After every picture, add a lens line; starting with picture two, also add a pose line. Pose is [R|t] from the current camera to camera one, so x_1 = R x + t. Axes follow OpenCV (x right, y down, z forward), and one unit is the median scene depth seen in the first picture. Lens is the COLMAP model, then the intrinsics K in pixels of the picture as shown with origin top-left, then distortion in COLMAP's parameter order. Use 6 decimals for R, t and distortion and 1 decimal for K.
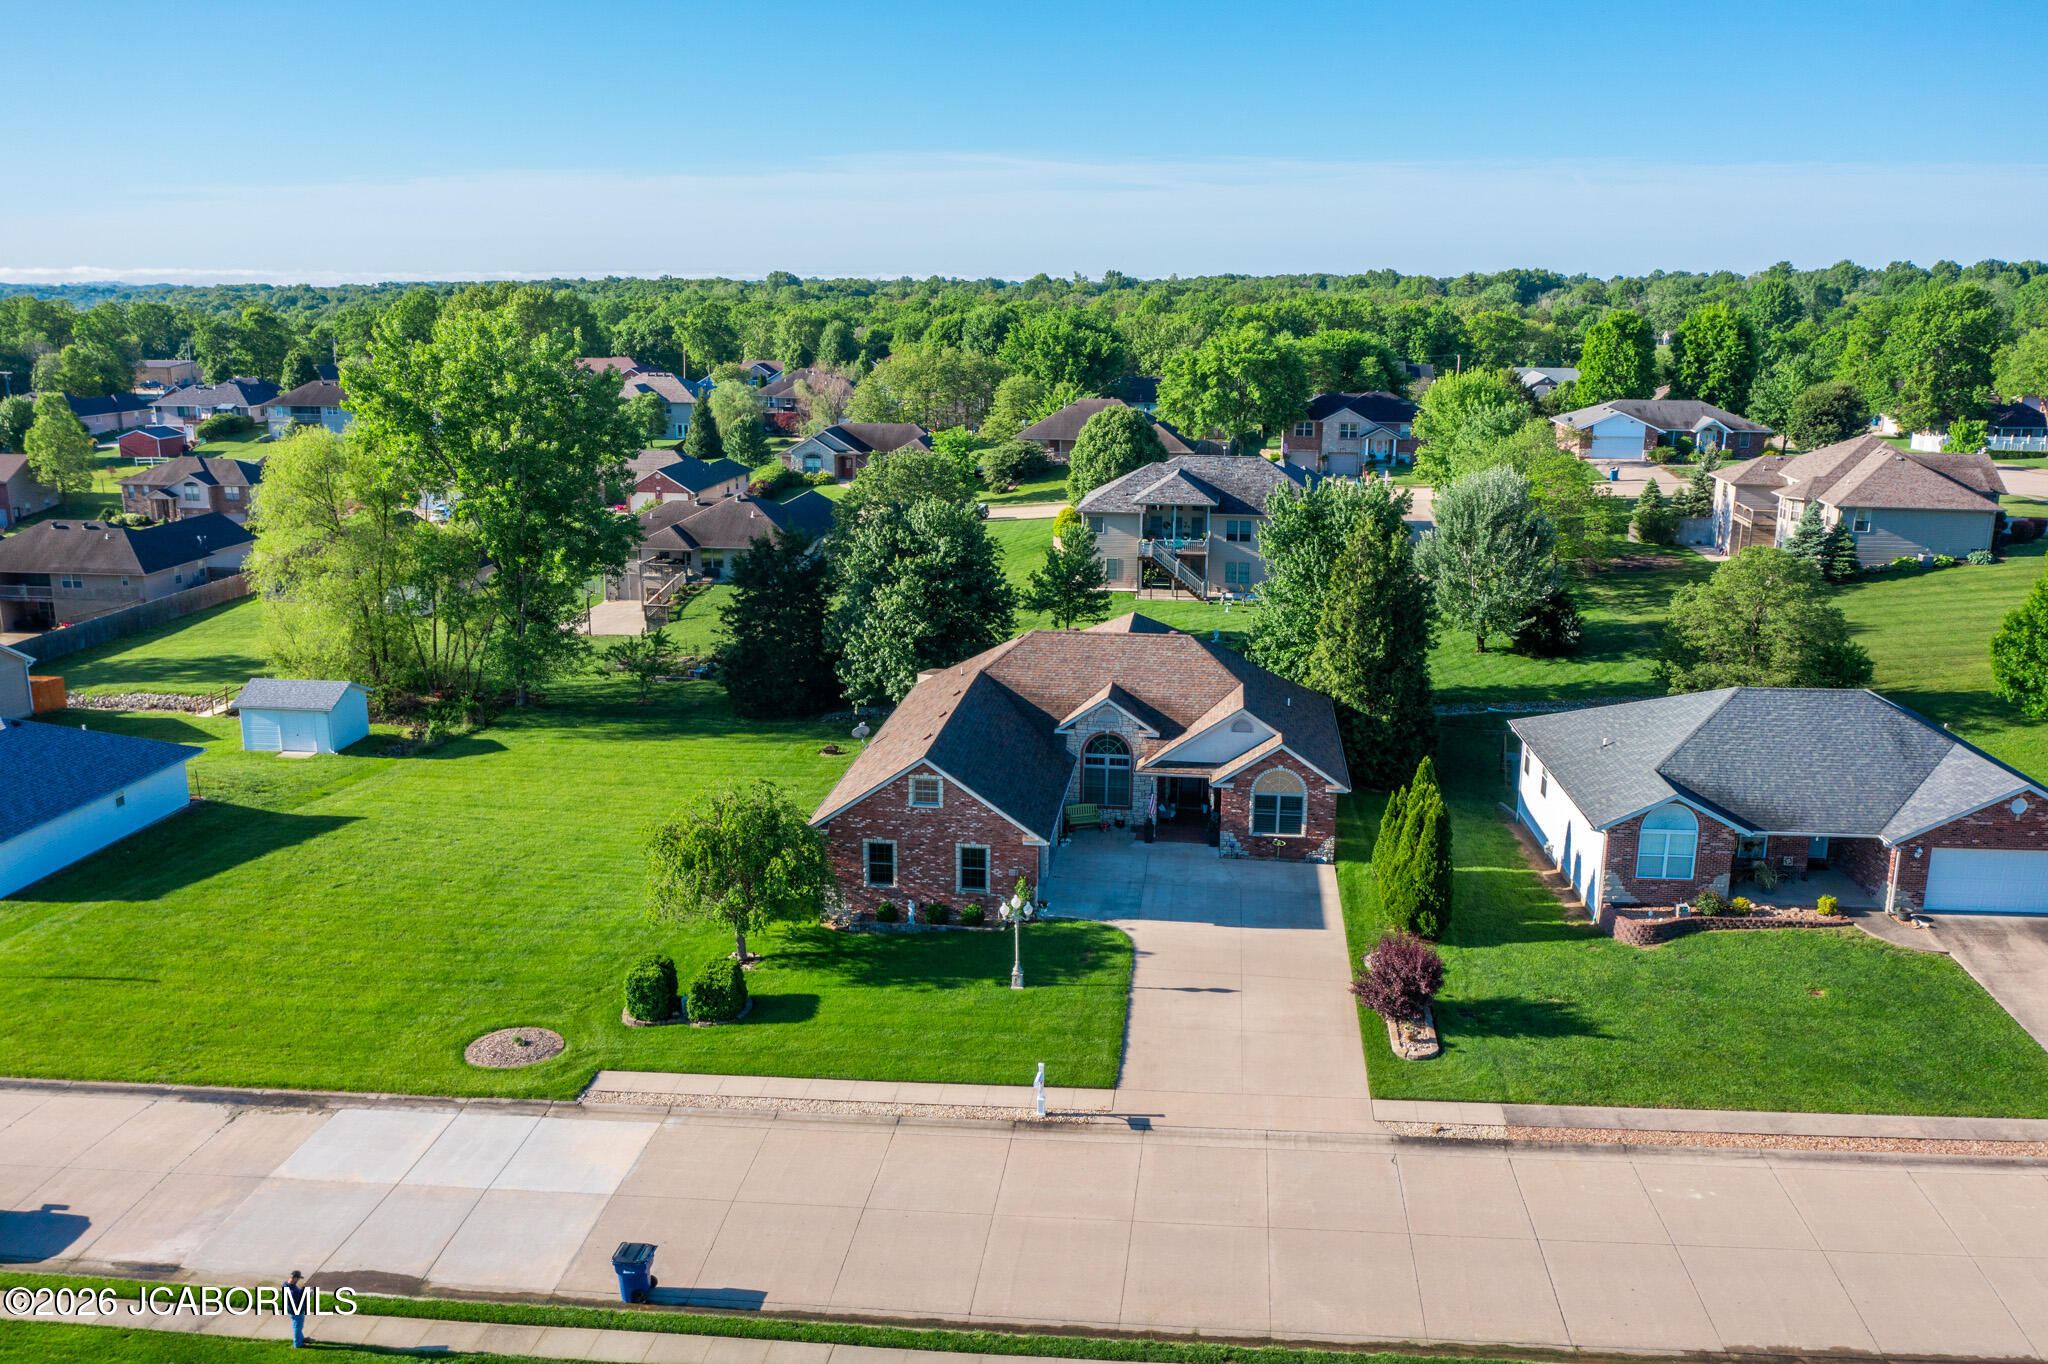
lens RADIAL K [[1602.0, 0, 1019.3], [0, 1602.0, 671.6], [0, 0, 1]] dist [-0.020126, 0.009571]
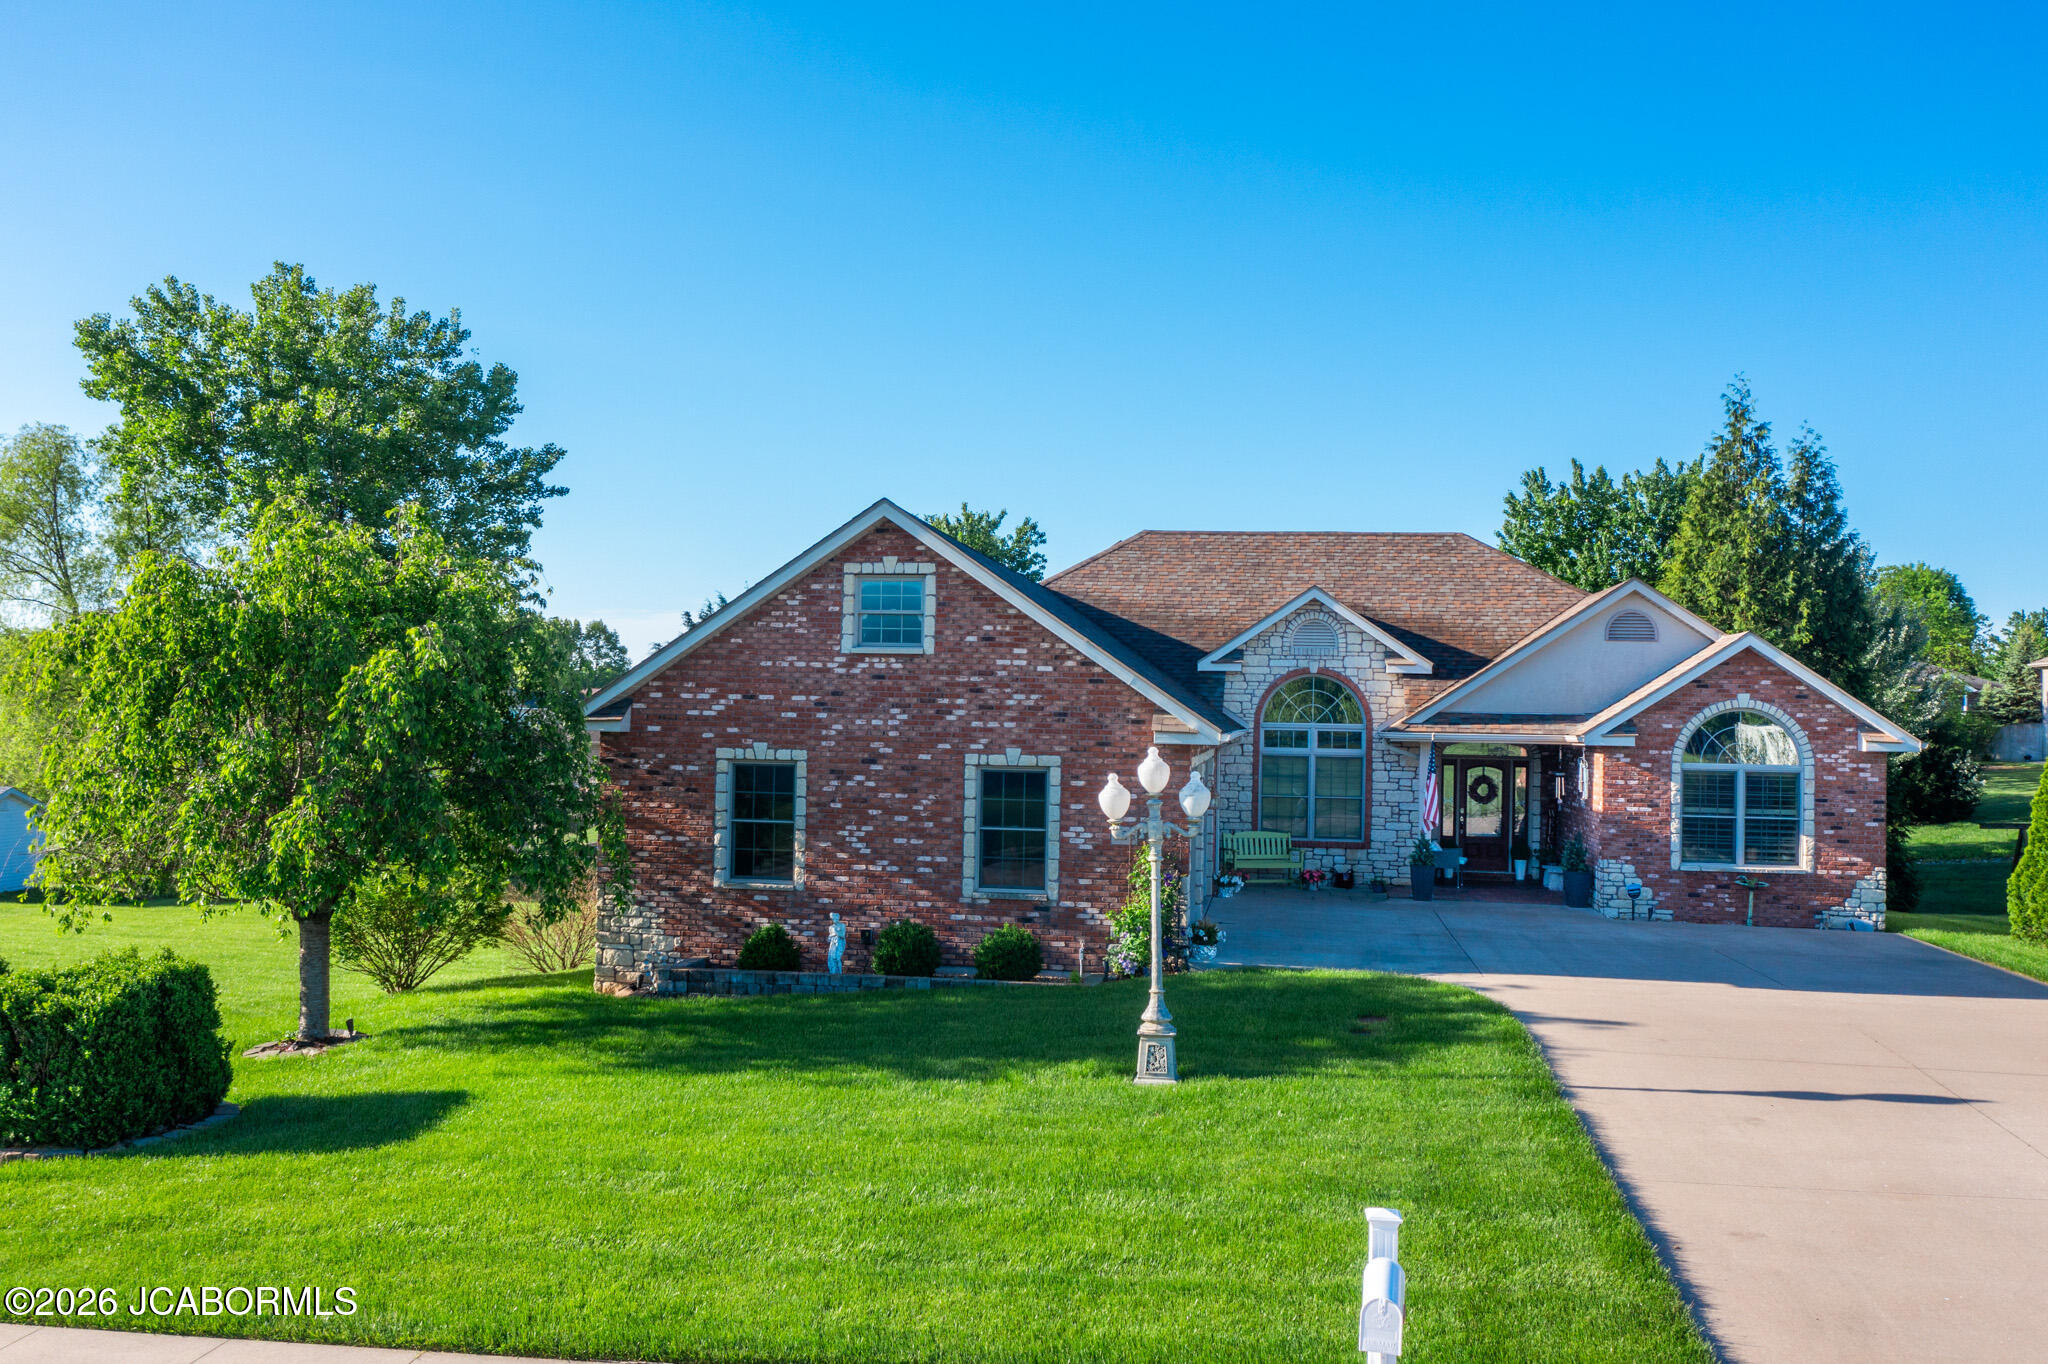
lens RADIAL K [[1602.0, 0, 1023.2], [0, 1602.0, 668.8], [0, 0, 1]] dist [-0.020126, 0.009571]
pose [[0.999402, 0.012400, -0.032268, -0.014978], [-0.020501, 0.964186, -0.264433, 0.183408], [0.027833, 0.264937, 0.963864, 0.639658]]
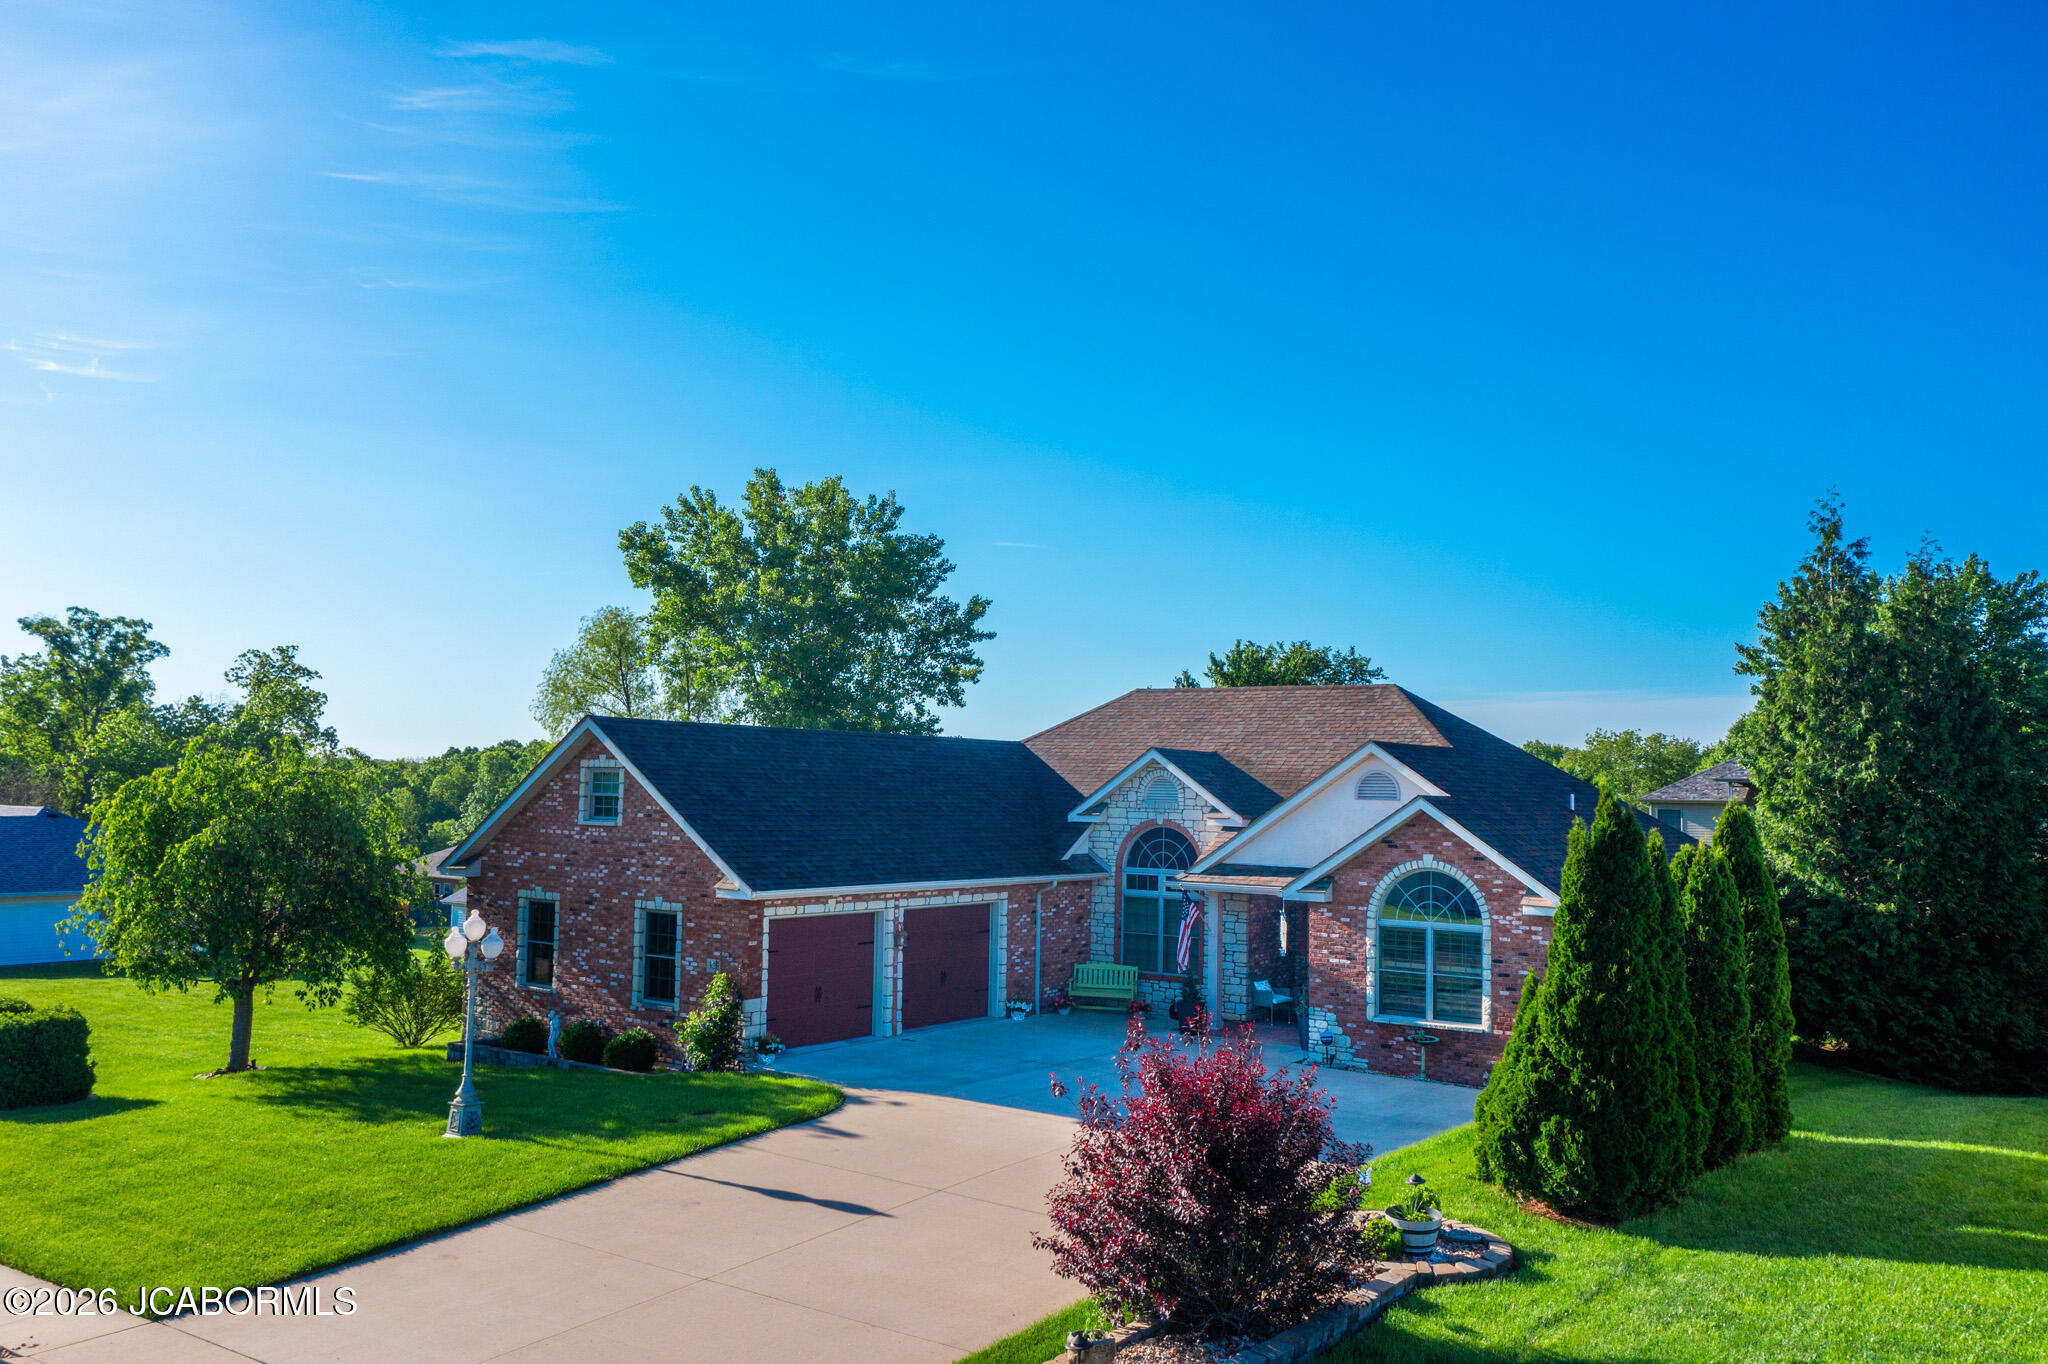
lens RADIAL K [[1602.0, 0, 1027.7], [0, 1602.0, 676.9], [0, 0, 1]] dist [-0.020126, 0.009571]
pose [[0.873046, -0.023344, -0.487078, 0.308805], [-0.128976, 0.952228, -0.276815, 0.162049], [0.470272, 0.304494, 0.828328, 0.620117]]
